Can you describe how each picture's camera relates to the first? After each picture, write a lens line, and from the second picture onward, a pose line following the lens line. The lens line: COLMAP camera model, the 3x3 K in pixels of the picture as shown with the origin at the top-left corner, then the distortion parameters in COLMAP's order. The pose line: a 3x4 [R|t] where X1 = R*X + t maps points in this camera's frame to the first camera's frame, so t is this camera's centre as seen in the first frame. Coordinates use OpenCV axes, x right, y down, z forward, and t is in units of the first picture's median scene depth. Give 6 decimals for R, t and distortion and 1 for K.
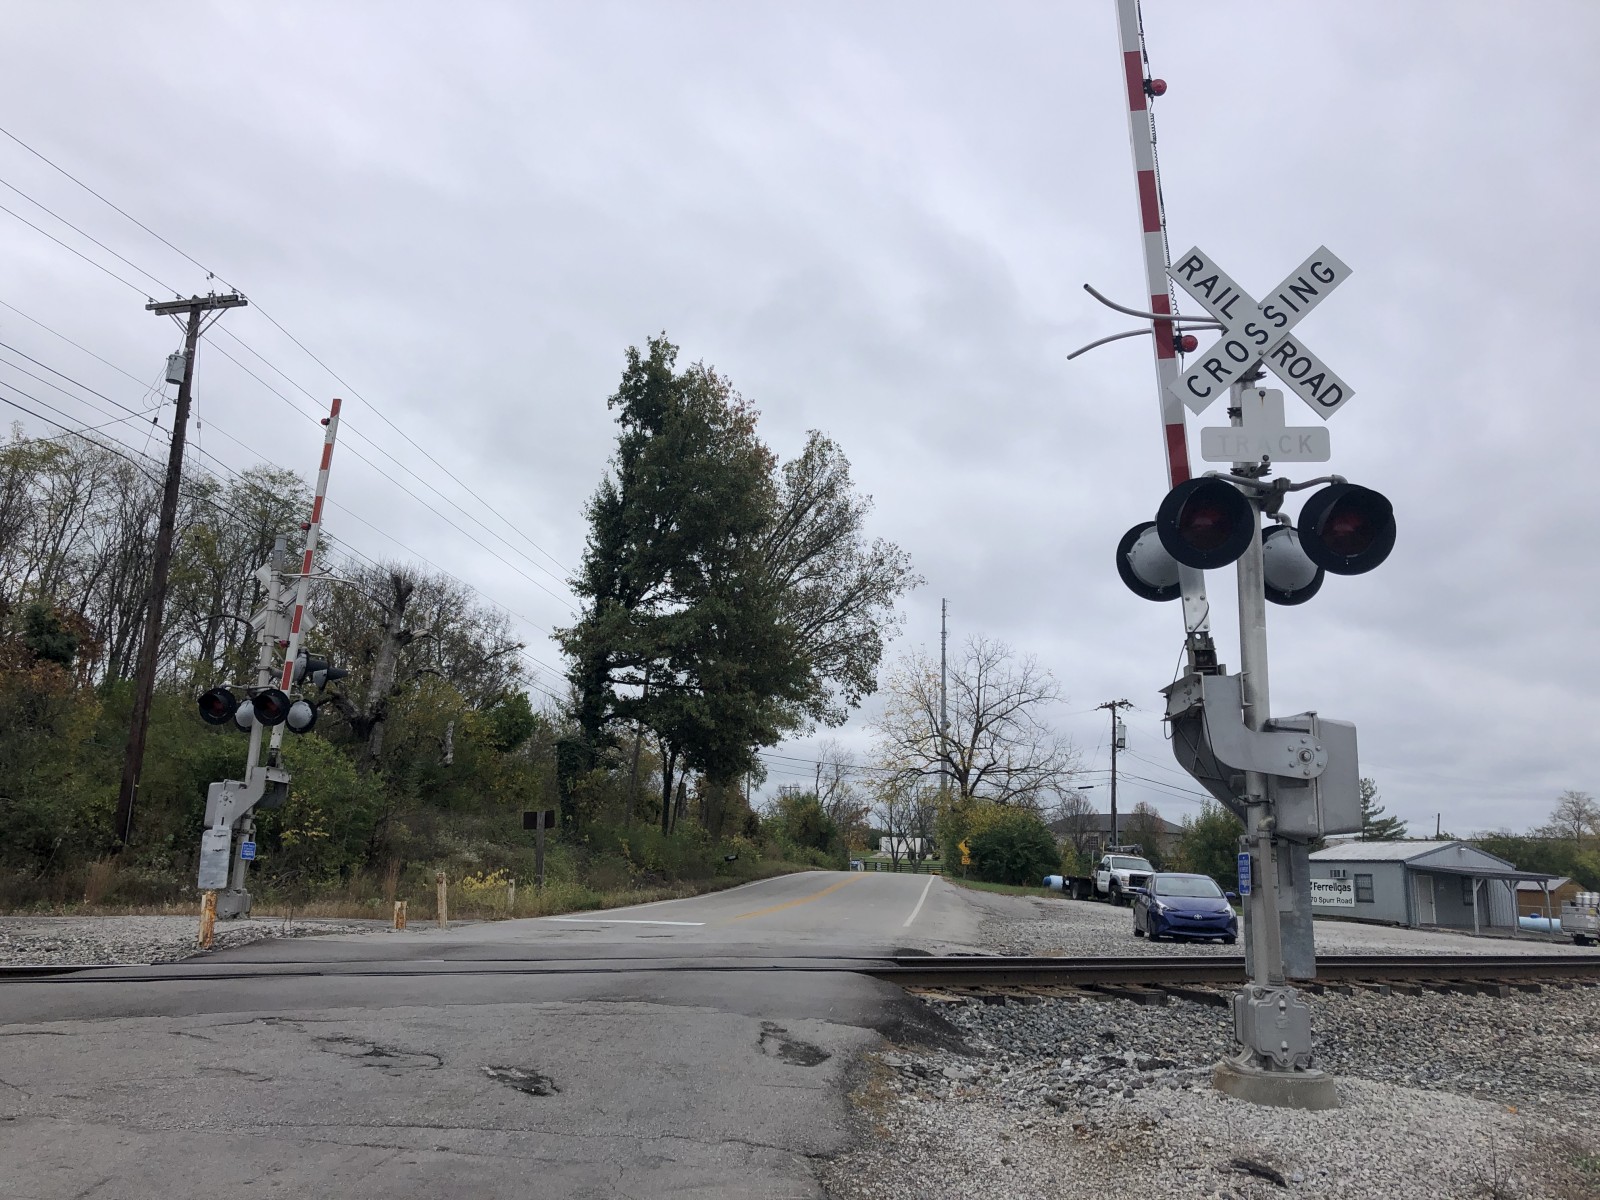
lens RADIAL K [[1294.9, 0, 787.6], [0, 1294.9, 578.1], [0, 0, 1]] dist [0.135668, -0.332888]
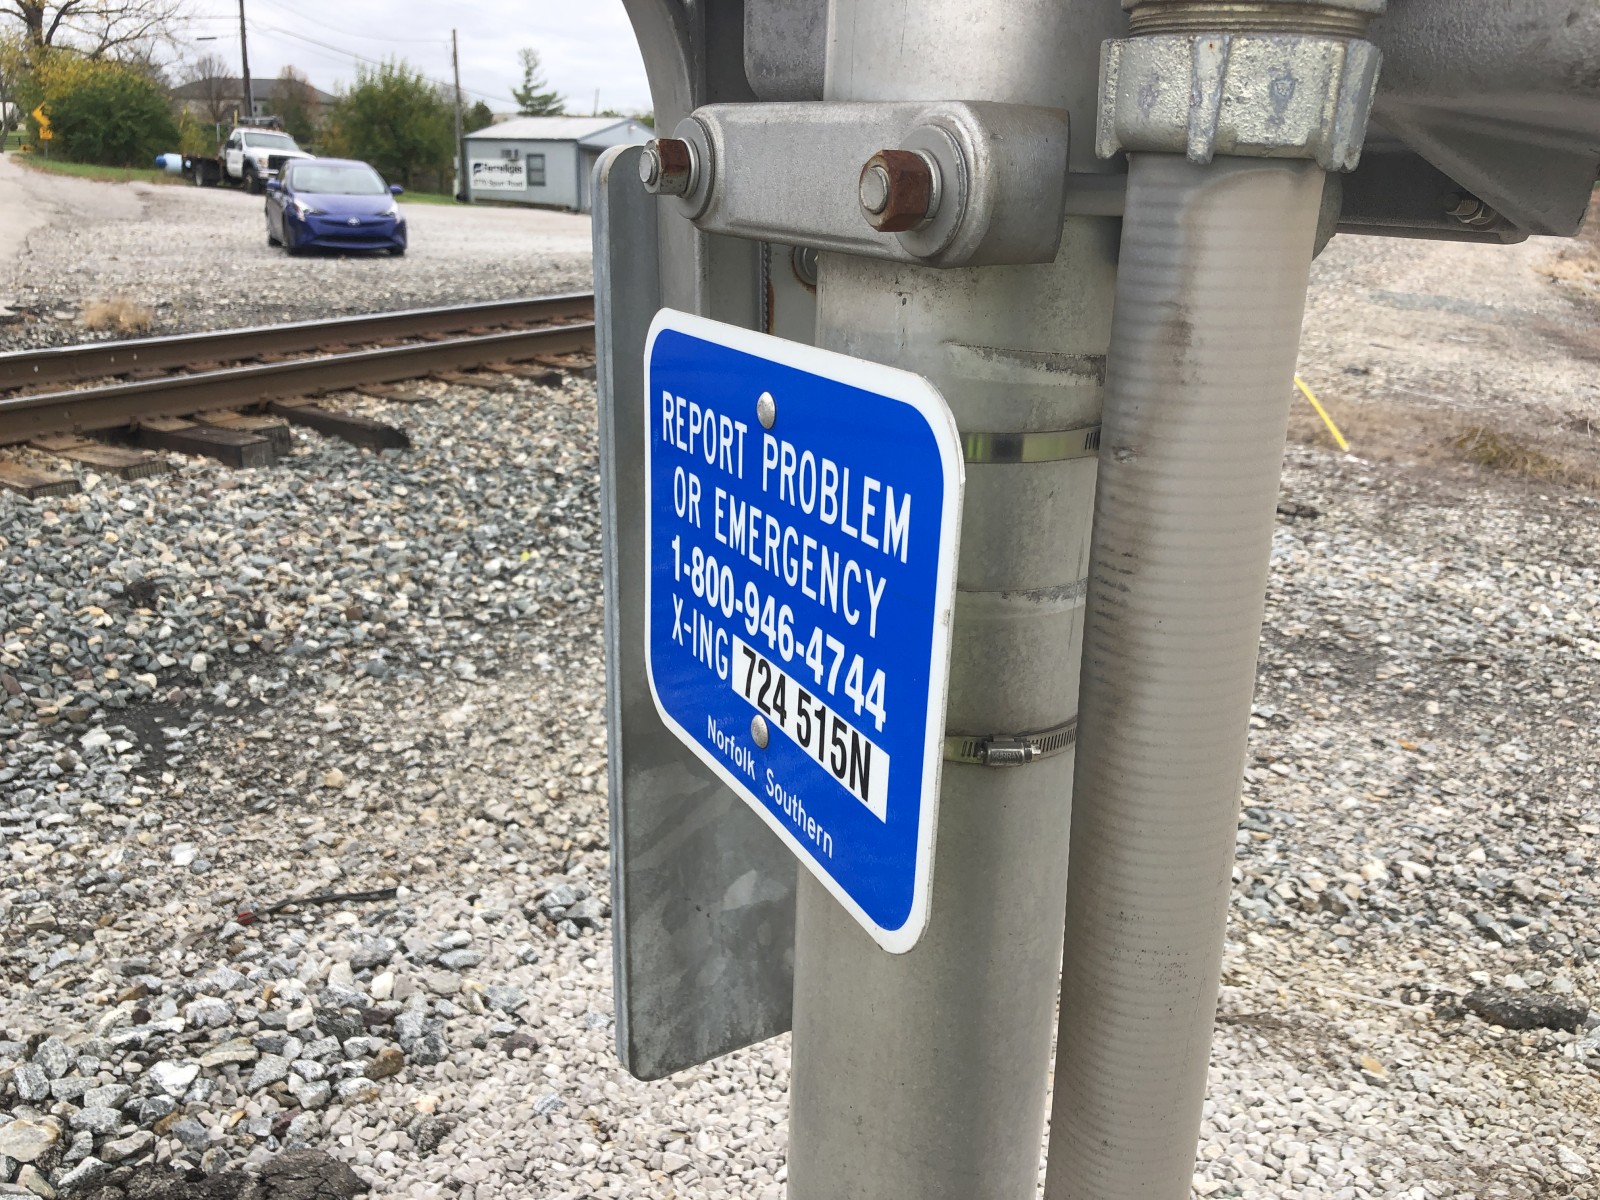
lens RADIAL K [[1319.9, 0, 824.4], [0, 1319.9, 591.1], [0, 0, 1]] dist [0.026286, -0.024704]
pose [[0.814208, -0.178708, 0.552385, 0.035796], [-0.133101, 0.868649, 0.477215, 0.021545], [-0.565110, -0.462075, 0.683474, 0.110313]]
